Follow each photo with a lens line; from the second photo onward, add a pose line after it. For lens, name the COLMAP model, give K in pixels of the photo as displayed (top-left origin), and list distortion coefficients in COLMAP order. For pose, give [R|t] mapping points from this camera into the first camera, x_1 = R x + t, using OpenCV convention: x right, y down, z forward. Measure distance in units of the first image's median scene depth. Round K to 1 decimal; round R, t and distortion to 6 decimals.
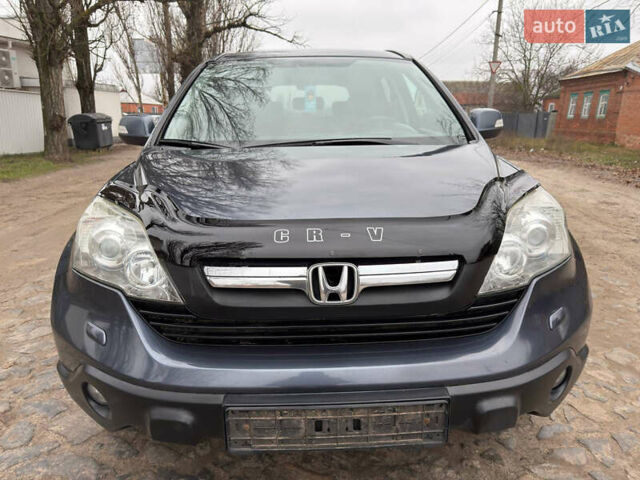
lens RADIAL K [[482.0, 0, 317.8], [0, 482.0, 242.8], [0, 0, 1]] dist [0.021305, -0.010968]
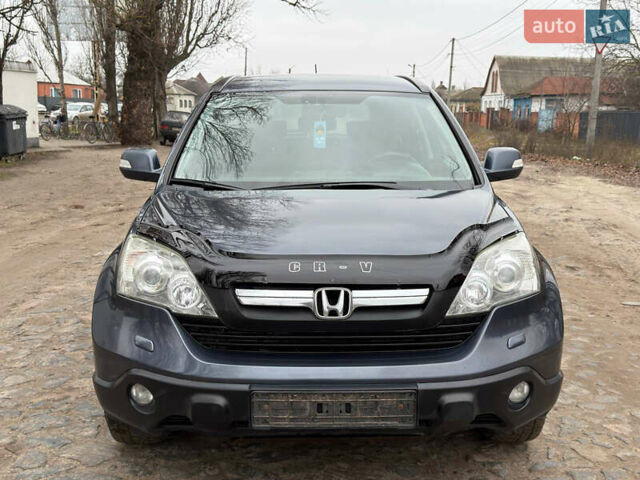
lens RADIAL K [[833.3, 0, 320.1], [0, 833.3, 243.0], [0, 0, 1]] dist [0.042034, 0.000000]
pose [[0.999725, 0.019098, -0.013601, 0.020981], [-0.020155, 0.996400, -0.082342, 0.092056], [0.011980, 0.082593, 0.996511, -1.102776]]
